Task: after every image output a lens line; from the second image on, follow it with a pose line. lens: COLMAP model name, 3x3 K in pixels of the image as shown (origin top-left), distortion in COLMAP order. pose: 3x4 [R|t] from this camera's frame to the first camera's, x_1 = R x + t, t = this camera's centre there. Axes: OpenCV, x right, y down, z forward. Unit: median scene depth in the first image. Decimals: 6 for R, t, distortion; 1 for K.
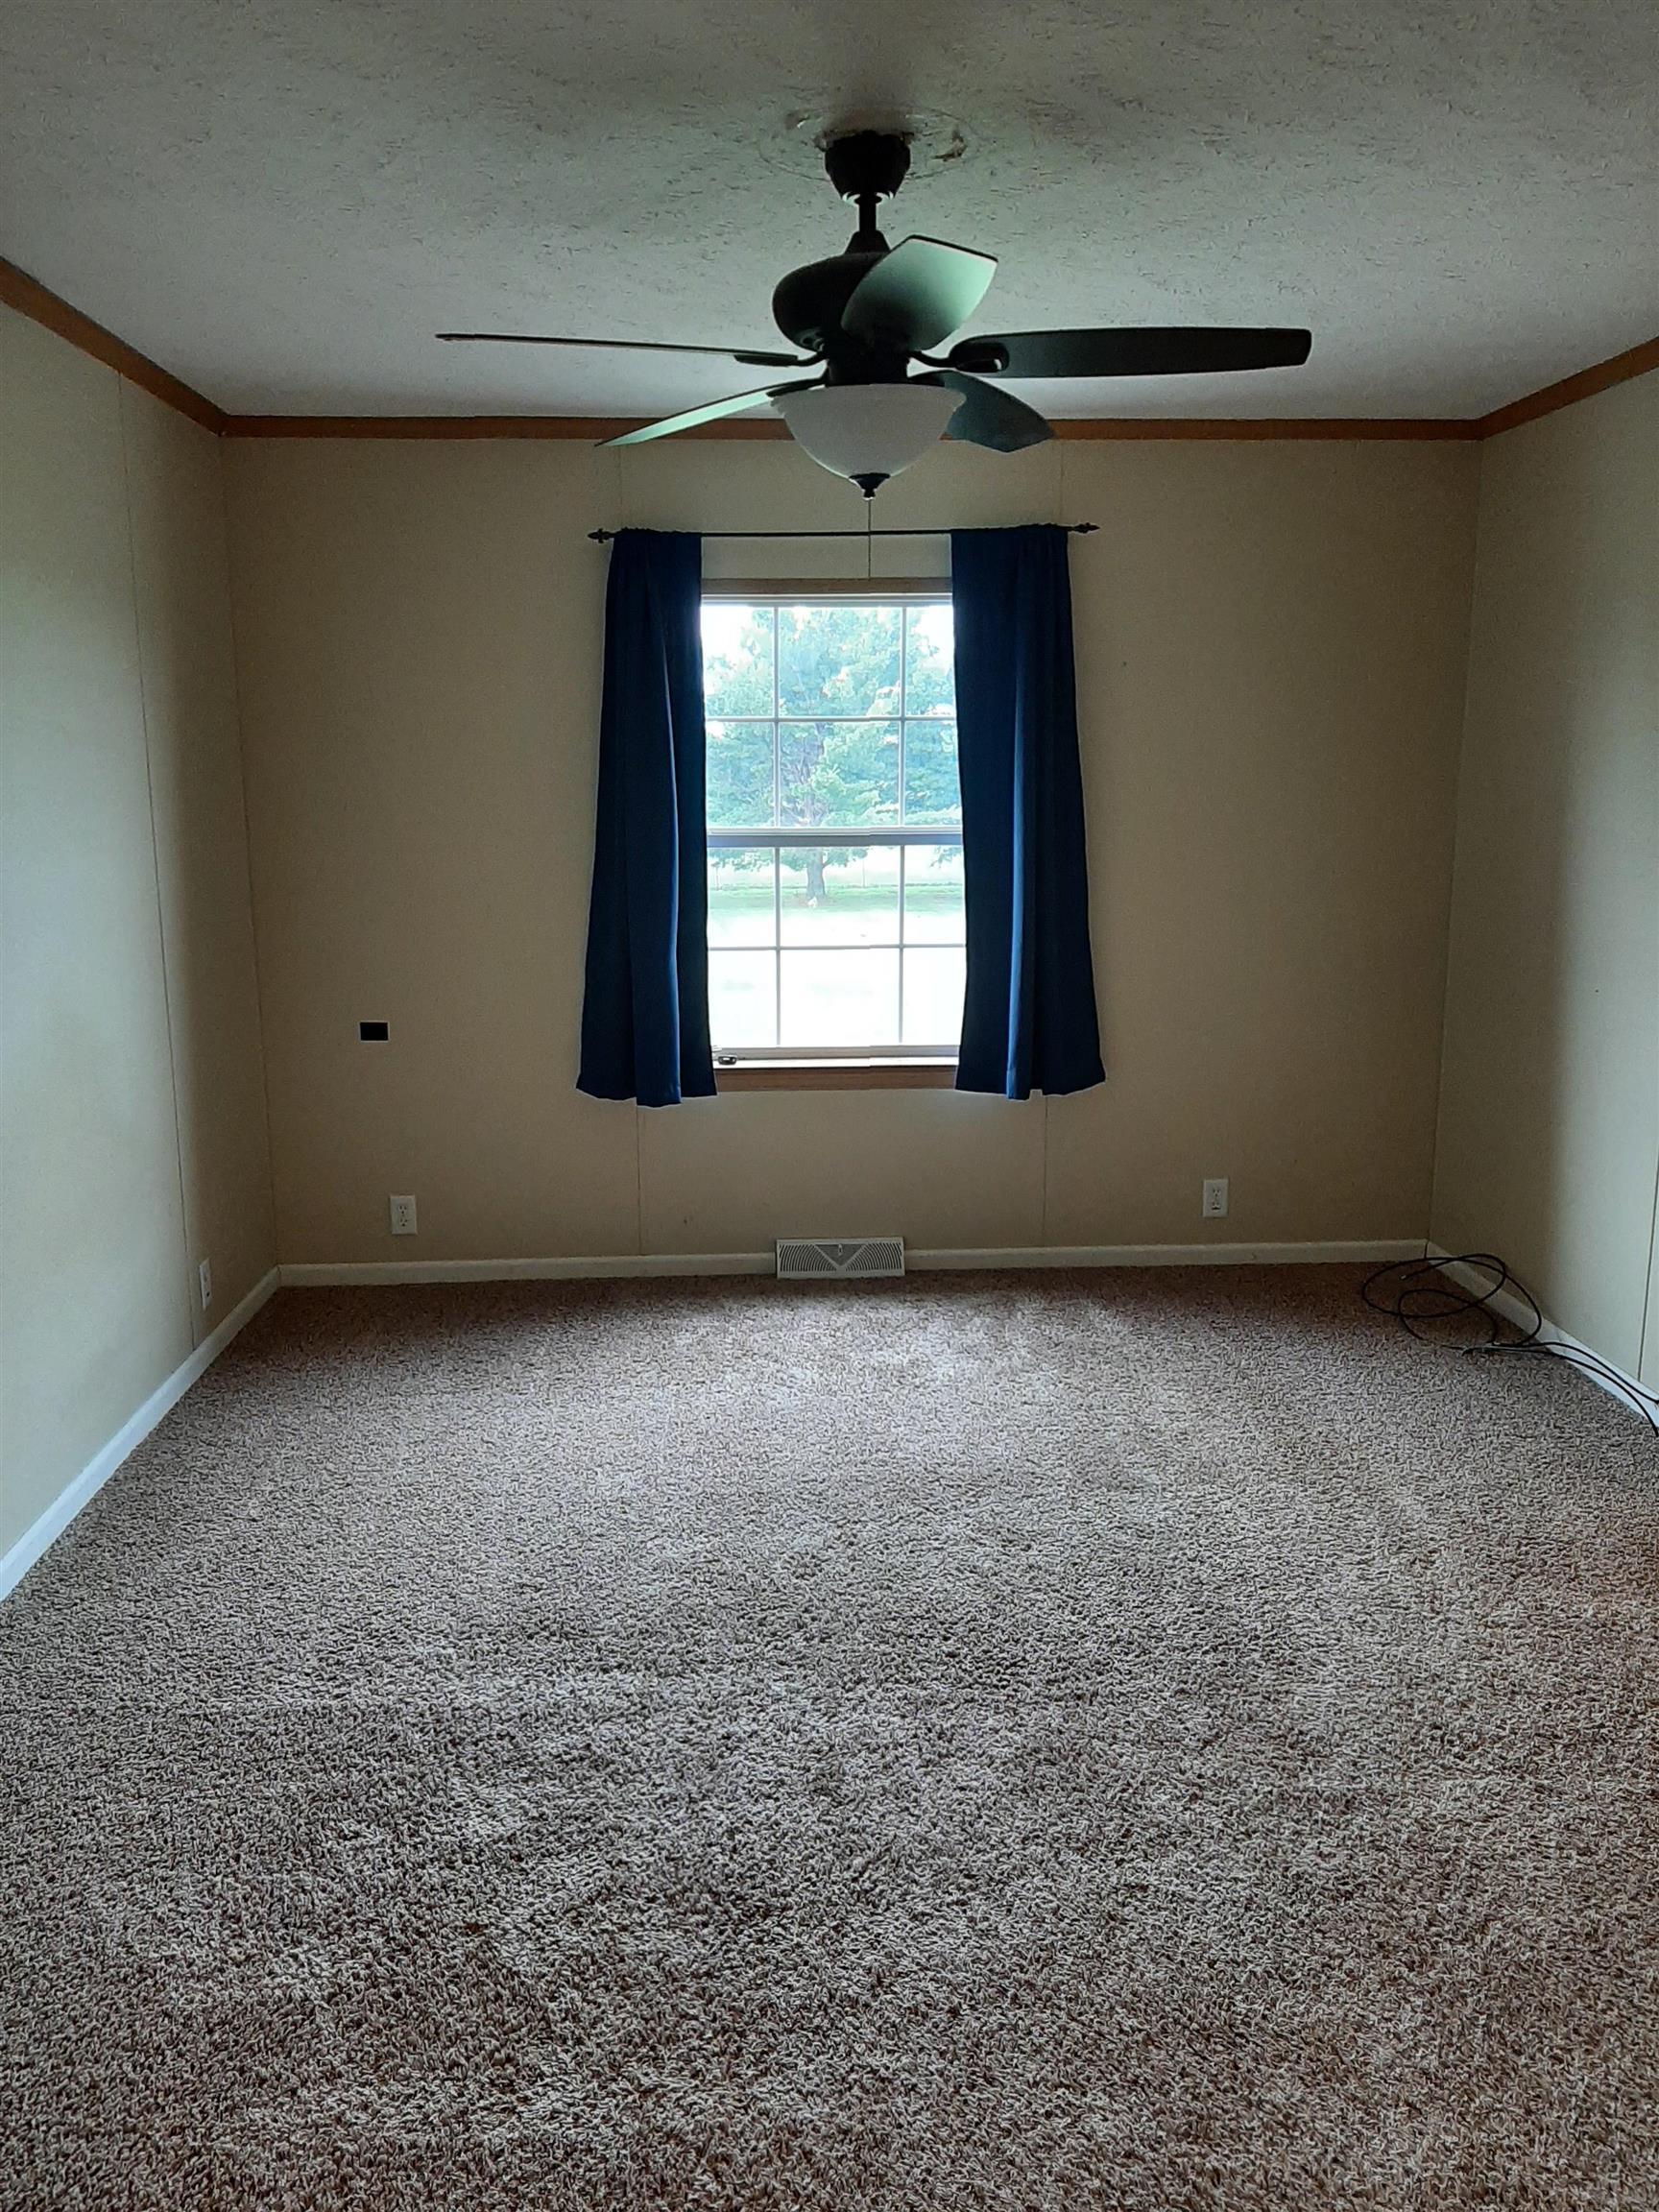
lens RADIAL K [[1737.9, 0, 813.9], [0, 1737.9, 1110.2], [0, 0, 1]] dist [0.073009, -0.112508]
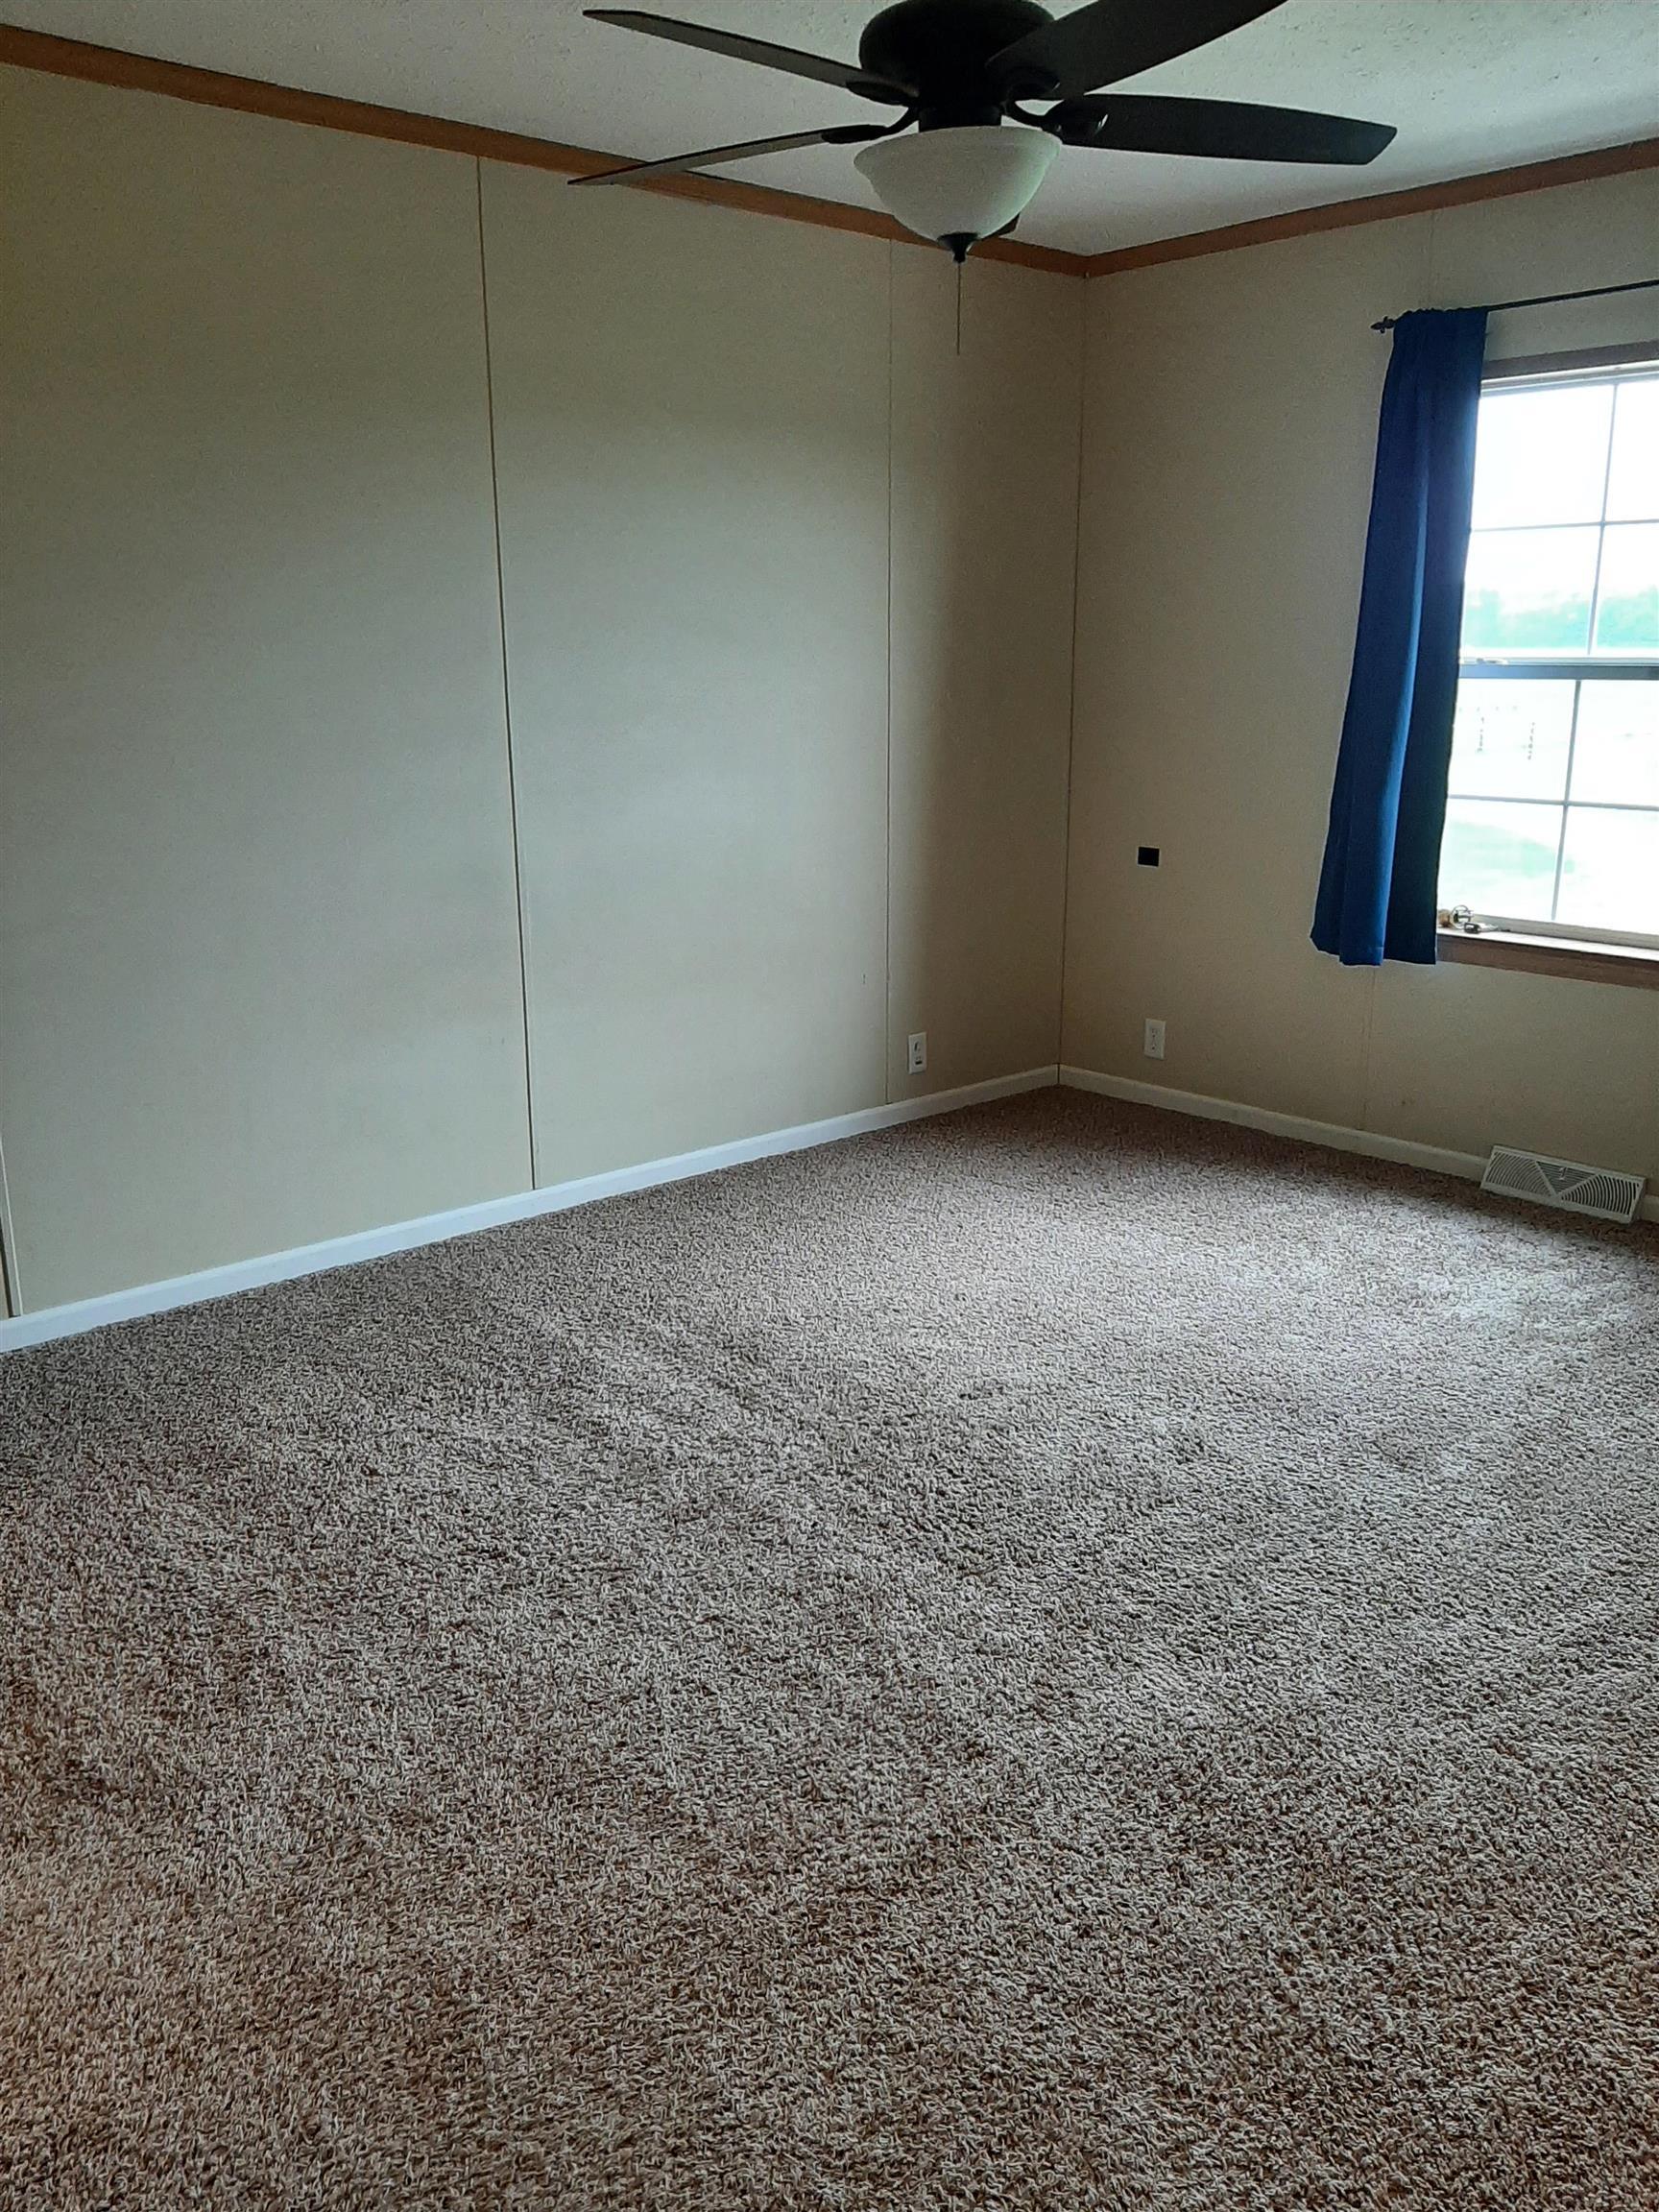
lens RADIAL K [[1737.9, 0, 813.8], [0, 1737.9, 1098.6], [0, 0, 1]] dist [0.073009, -0.112508]
pose [[0.618348, 0.201217, -0.759709, 0.445949], [-0.152928, 0.978997, 0.134825, -0.013937], [0.770882, 0.032812, 0.636132, 0.199329]]
